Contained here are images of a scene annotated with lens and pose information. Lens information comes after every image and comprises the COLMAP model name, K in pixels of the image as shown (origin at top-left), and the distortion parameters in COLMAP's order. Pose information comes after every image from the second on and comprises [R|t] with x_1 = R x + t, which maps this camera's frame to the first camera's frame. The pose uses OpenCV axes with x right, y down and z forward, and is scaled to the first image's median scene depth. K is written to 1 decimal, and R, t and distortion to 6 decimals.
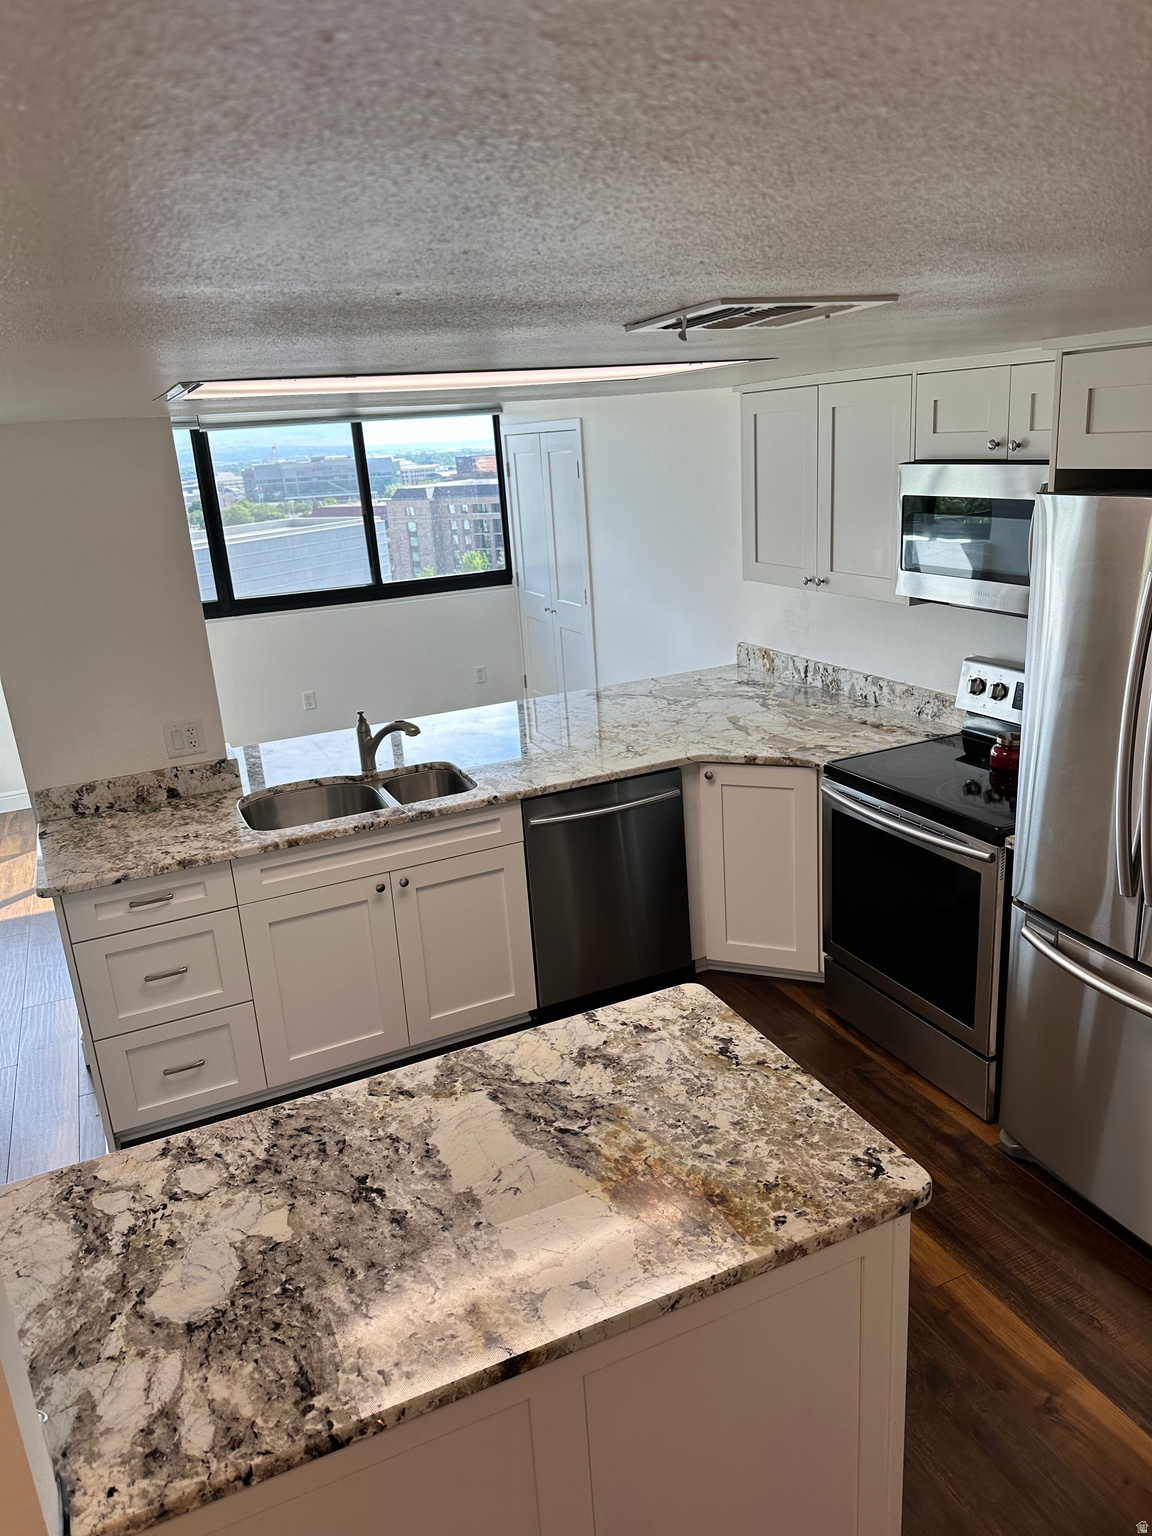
lens RADIAL K [[1078.7, 0, 579.3], [0, 1078.7, 767.7], [0, 0, 1]] dist [0.059065, -0.051295]
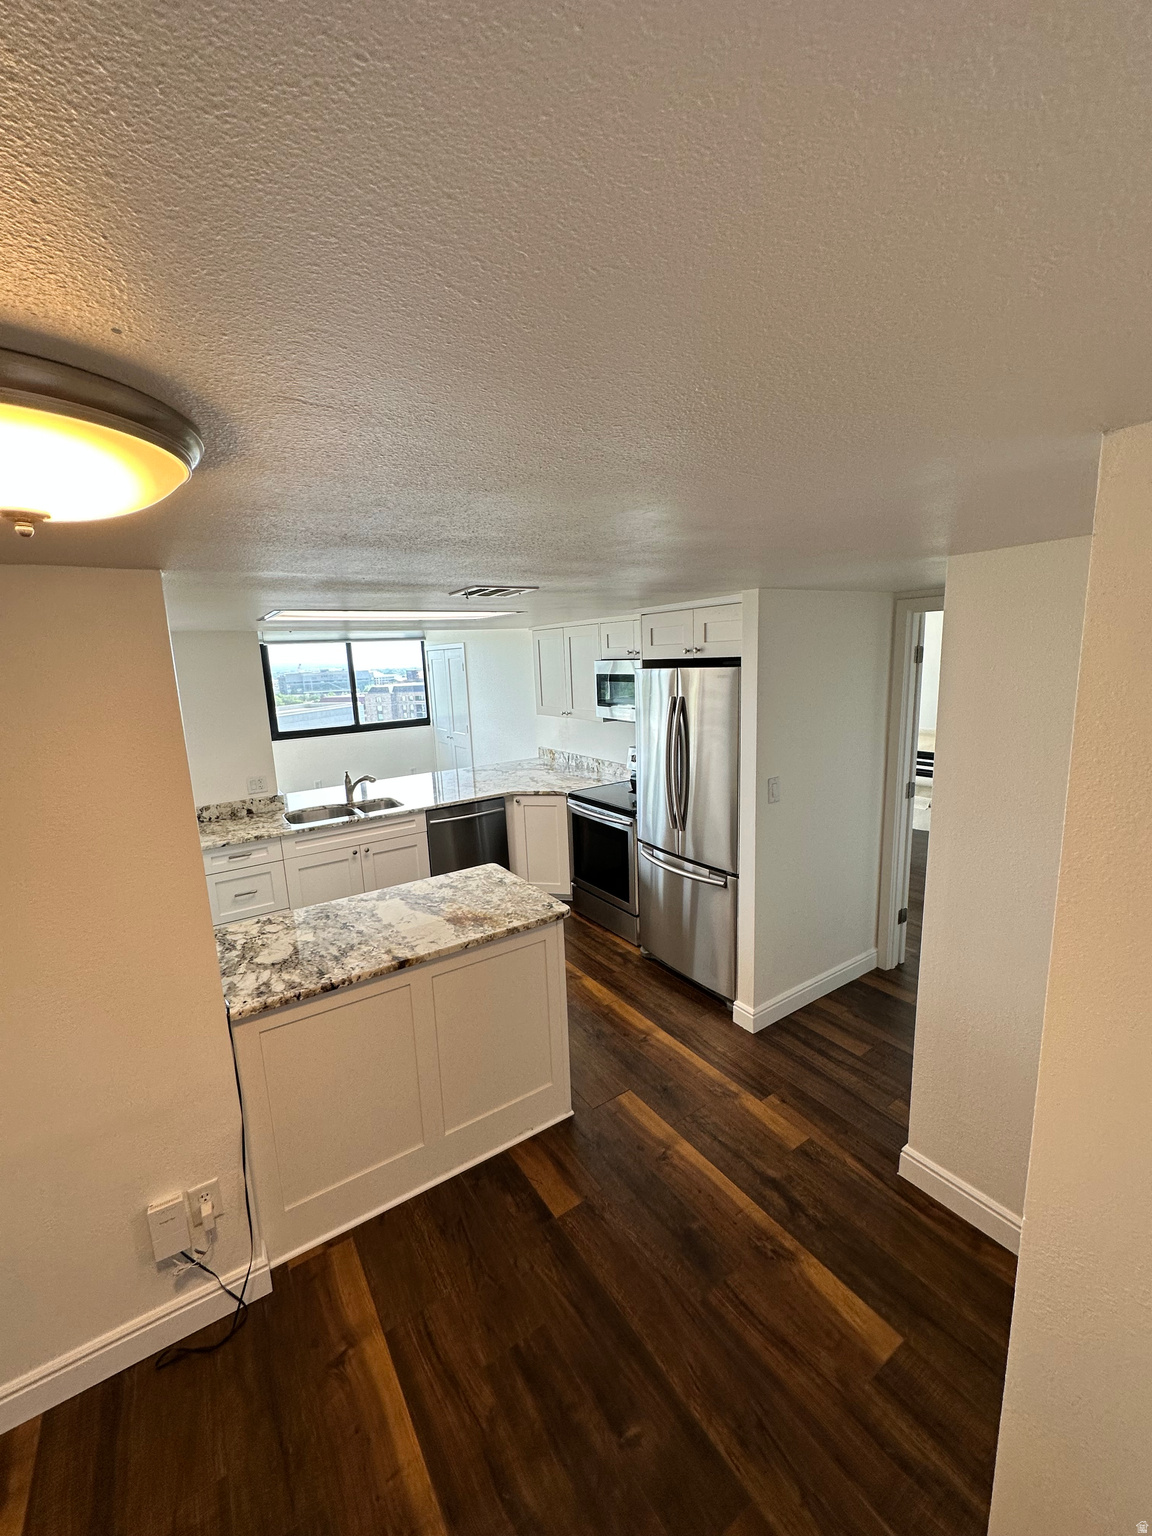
lens RADIAL K [[618.4, 0, 574.4], [0, 618.4, 766.4], [0, 0, 1]] dist [0.002692, 0.000286]
pose [[0.988251, -0.003496, 0.152797, 0.053329], [0.023278, 0.991518, -0.127868, 0.115779], [-0.151054, 0.129923, 0.979950, -0.259832]]
